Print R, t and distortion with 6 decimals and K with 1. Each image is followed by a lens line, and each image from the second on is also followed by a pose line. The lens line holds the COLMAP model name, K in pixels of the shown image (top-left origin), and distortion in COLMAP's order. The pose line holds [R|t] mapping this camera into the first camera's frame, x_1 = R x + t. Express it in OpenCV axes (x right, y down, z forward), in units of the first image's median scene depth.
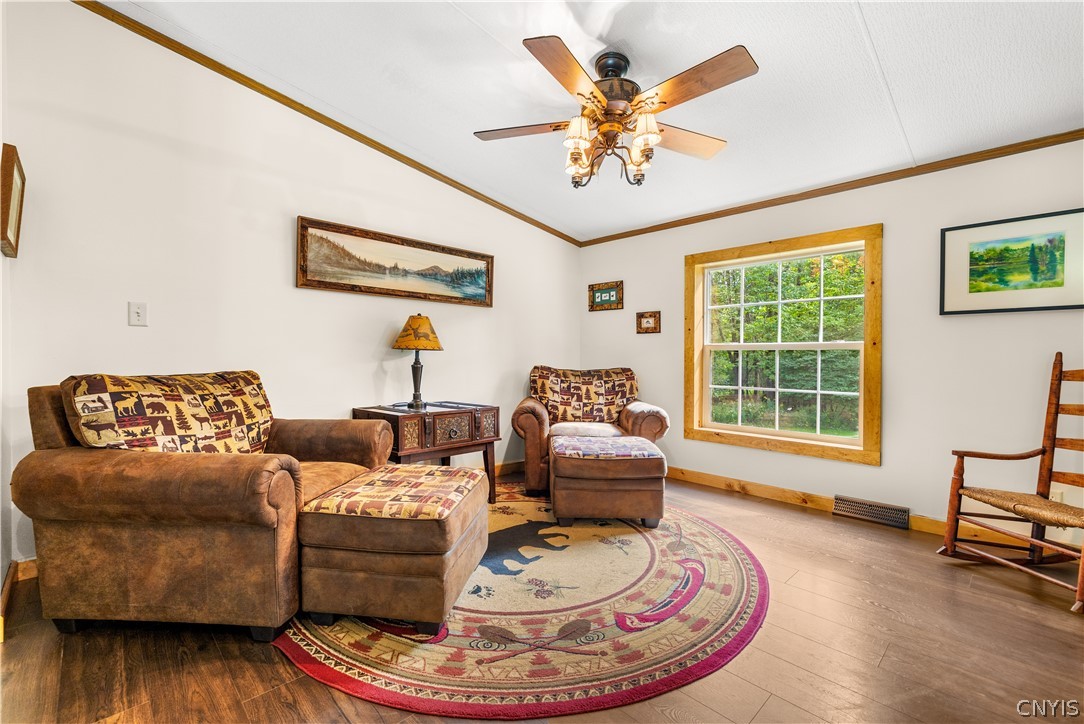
lens RADIAL K [[471.4, 0, 536.0], [0, 471.4, 363.9], [0, 0, 1]] dist [0.004149, -0.000376]
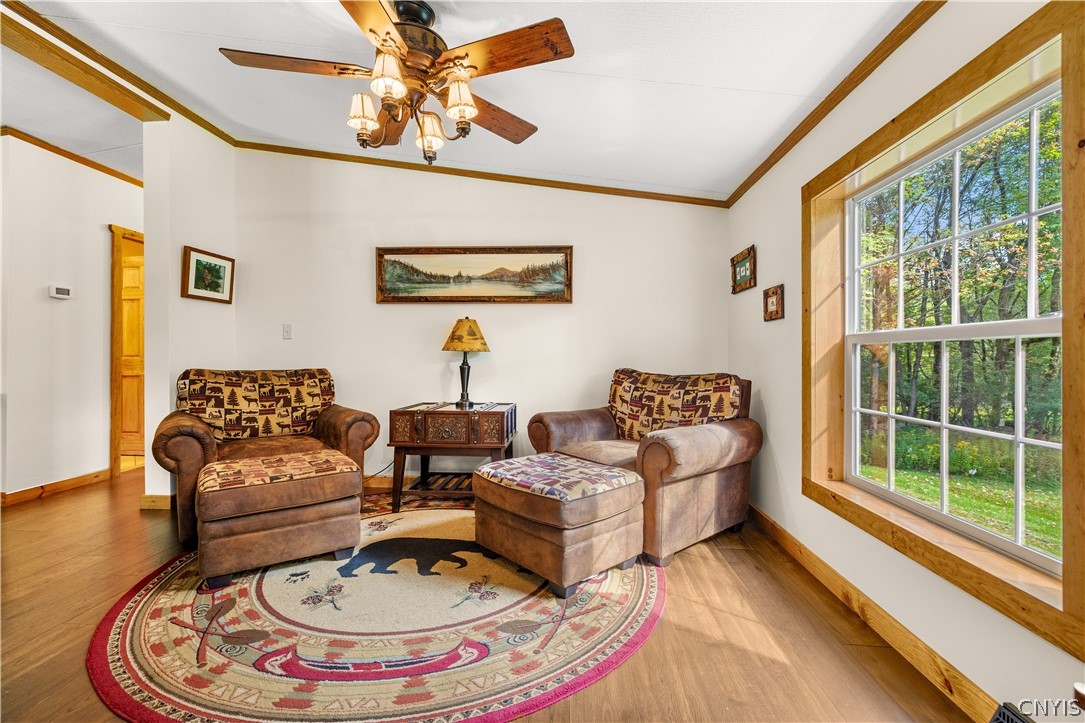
lens RADIAL K [[471.8, 0, 532.4], [0, 471.8, 361.4], [0, 0, 1]] dist [0.004149, -0.000376]
pose [[0.665080, 0.002363, -0.746769, 0.633703], [-0.008557, 0.999953, -0.004457, -0.004502], [0.746723, 0.009354, 0.665069, 0.412844]]
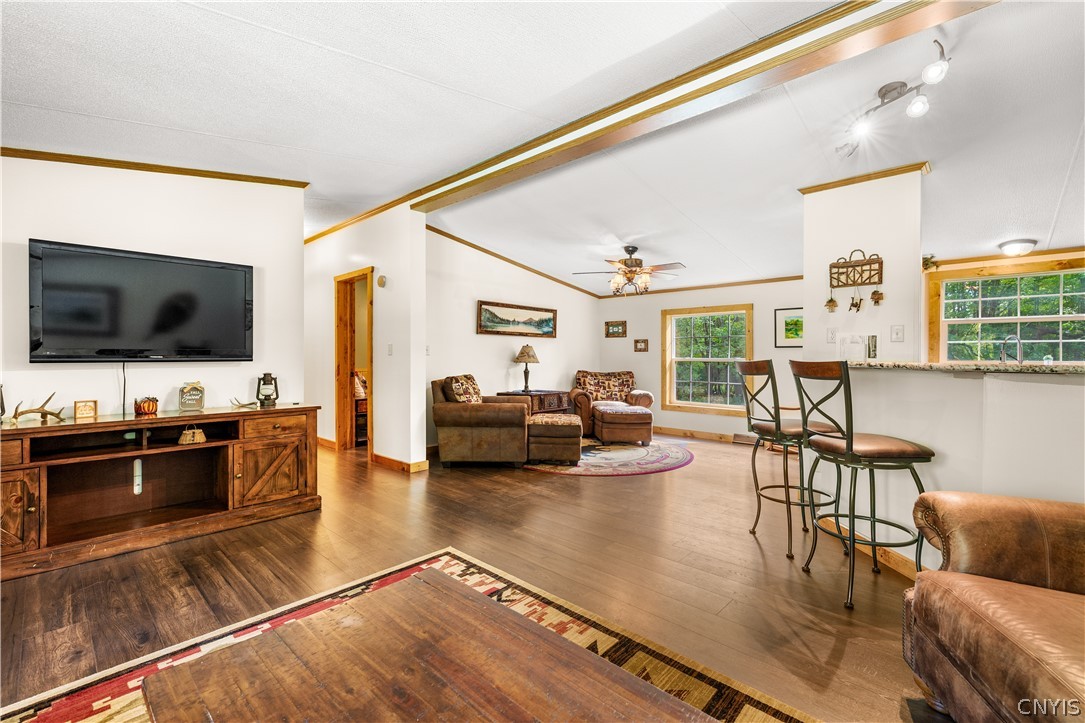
lens RADIAL K [[471.8, 0, 536.6], [0, 471.8, 357.9], [0, 0, 1]] dist [0.004149, -0.000376]
pose [[0.999005, -0.002789, 0.044522, -0.297303], [0.003297, 0.999930, -0.011333, -0.028641], [-0.044487, 0.011468, 0.998944, -0.962221]]
